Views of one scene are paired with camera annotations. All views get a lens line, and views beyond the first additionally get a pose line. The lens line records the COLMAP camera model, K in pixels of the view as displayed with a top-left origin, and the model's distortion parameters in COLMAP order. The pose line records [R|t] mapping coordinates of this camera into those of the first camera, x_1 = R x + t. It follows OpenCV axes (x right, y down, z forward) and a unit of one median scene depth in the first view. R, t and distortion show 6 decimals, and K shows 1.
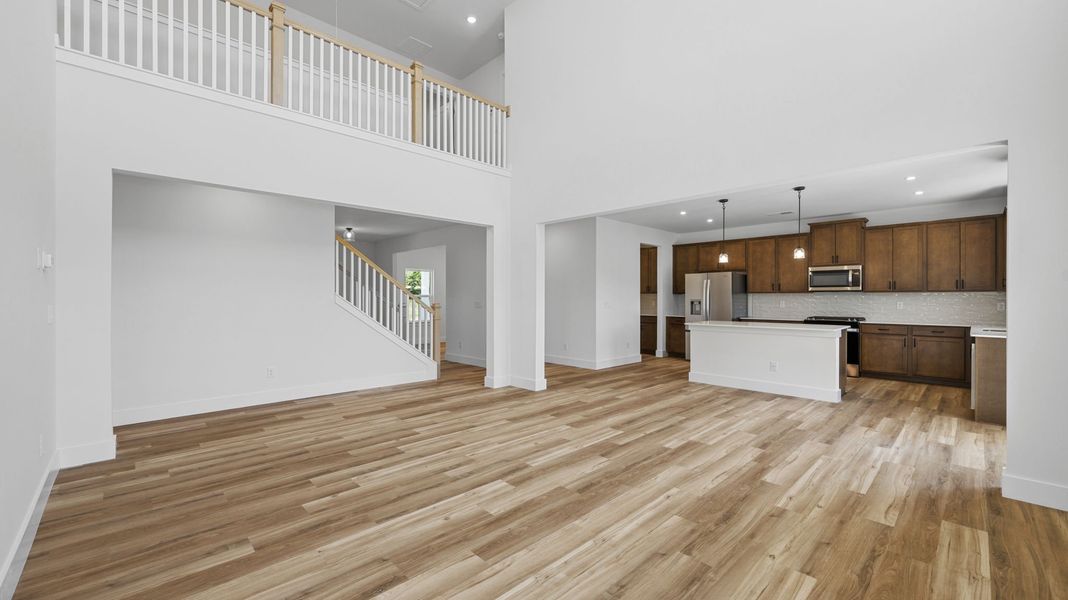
lens RADIAL K [[424.6, 0, 528.0], [0, 424.6, 299.2], [0, 0, 1]] dist [-0.001370, -0.000169]
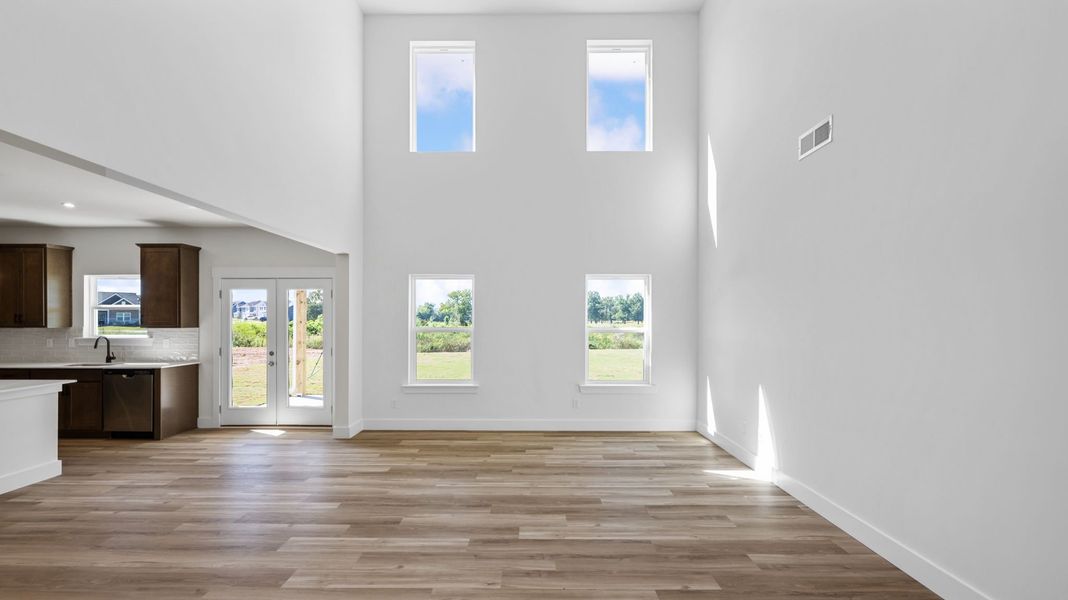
lens RADIAL K [[432.5, 0, 528.9], [0, 432.5, 320.4], [0, 0, 1]] dist [-0.002241, -0.000139]
pose [[-0.717094, -0.003254, 0.696969, -0.685732], [0.000670, 0.999985, 0.005358, -0.067448], [-0.696976, 0.004310, -0.717081, 1.513269]]
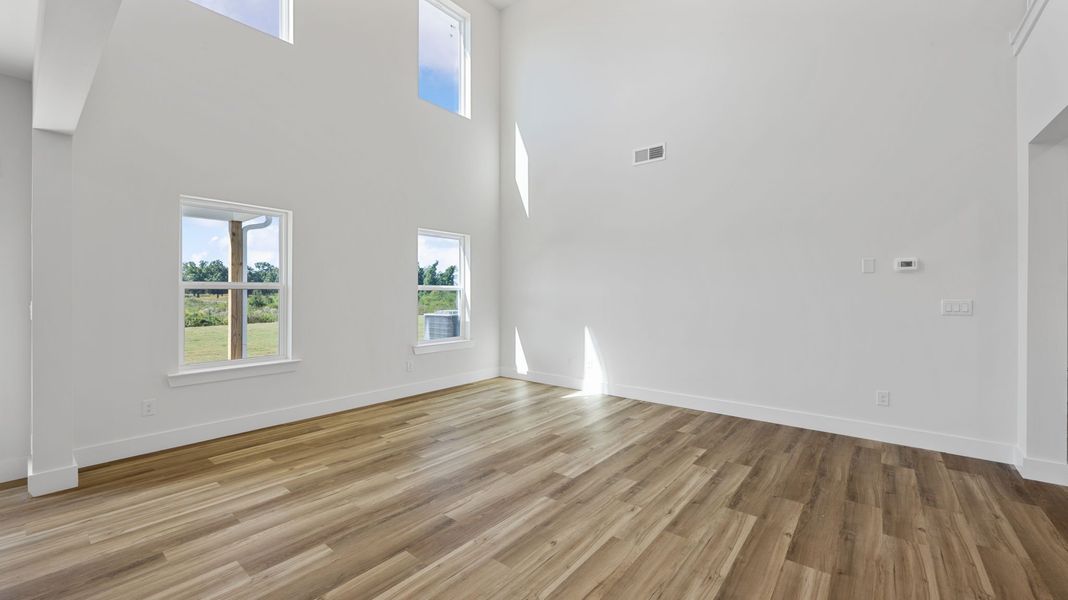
lens RADIAL K [[425.6, 0, 528.9], [0, 425.6, 295.4], [0, 0, 1]] dist [-0.001720, -0.000157]
pose [[-0.992727, -0.001703, -0.120379, 0.137994], [-0.002771, 0.999958, 0.008702, -0.003968], [0.120359, 0.008972, -0.992690, 1.757213]]
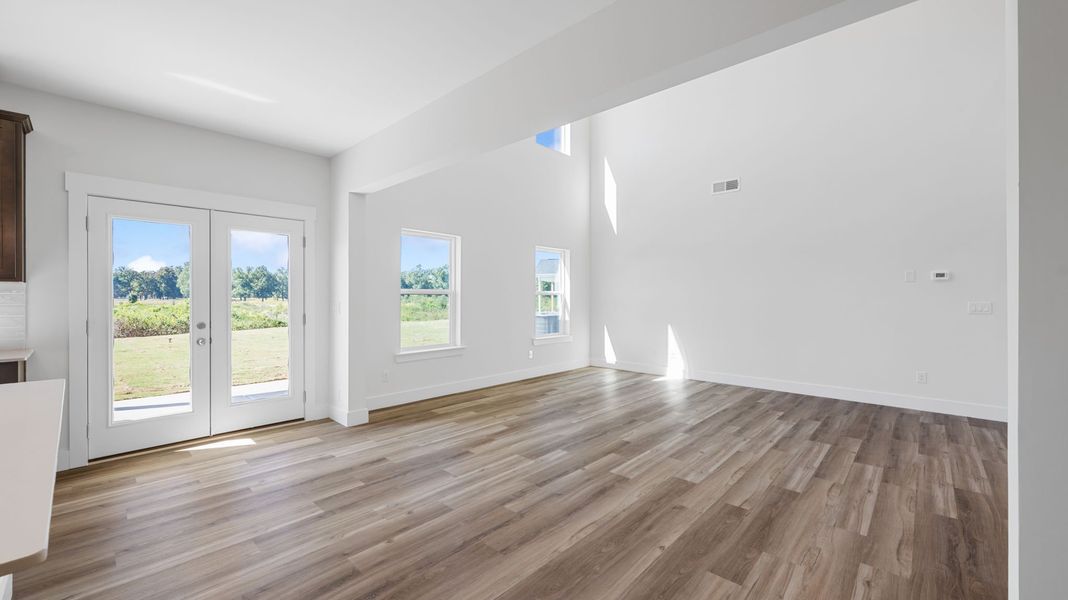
lens RADIAL K [[424.6, 0, 528.0], [0, 424.6, 299.2], [0, 0, 1]] dist [-0.001370, -0.000169]
pose [[-0.998447, -0.002218, -0.055671, 0.508754], [-0.002696, 0.999960, 0.008520, -0.004527], [0.055650, 0.008656, -0.998413, 2.136708]]
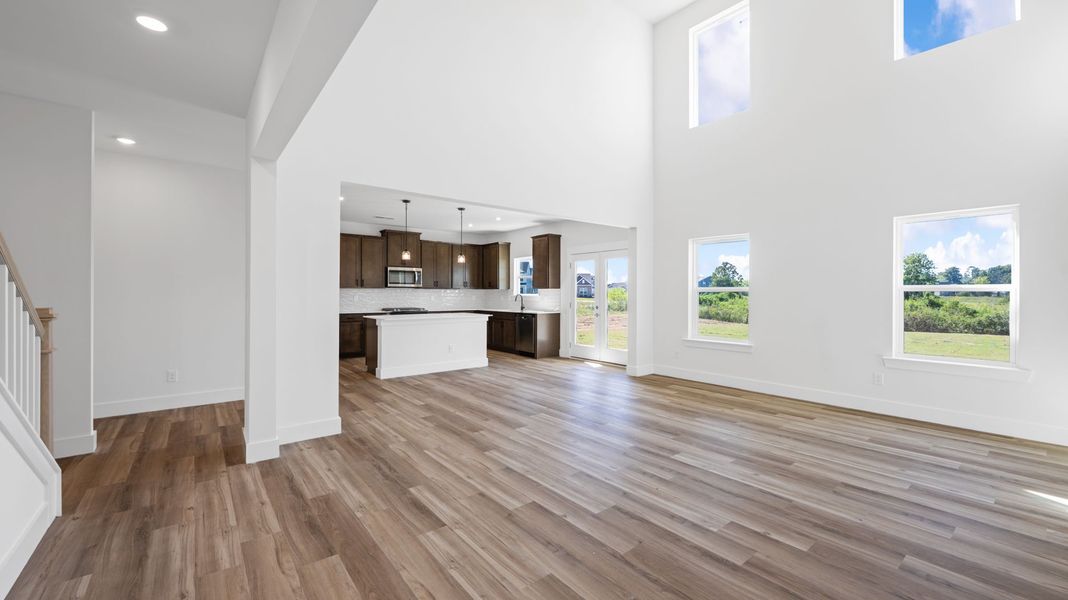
lens RADIAL K [[425.6, 0, 528.9], [0, 425.6, 295.4], [0, 0, 1]] dist [-0.001720, -0.000157]
pose [[0.094074, -0.005690, 0.995549, -1.082943], [0.001430, 0.999983, 0.005580, -0.004460], [-0.995564, 0.000898, 0.094080, 1.133338]]
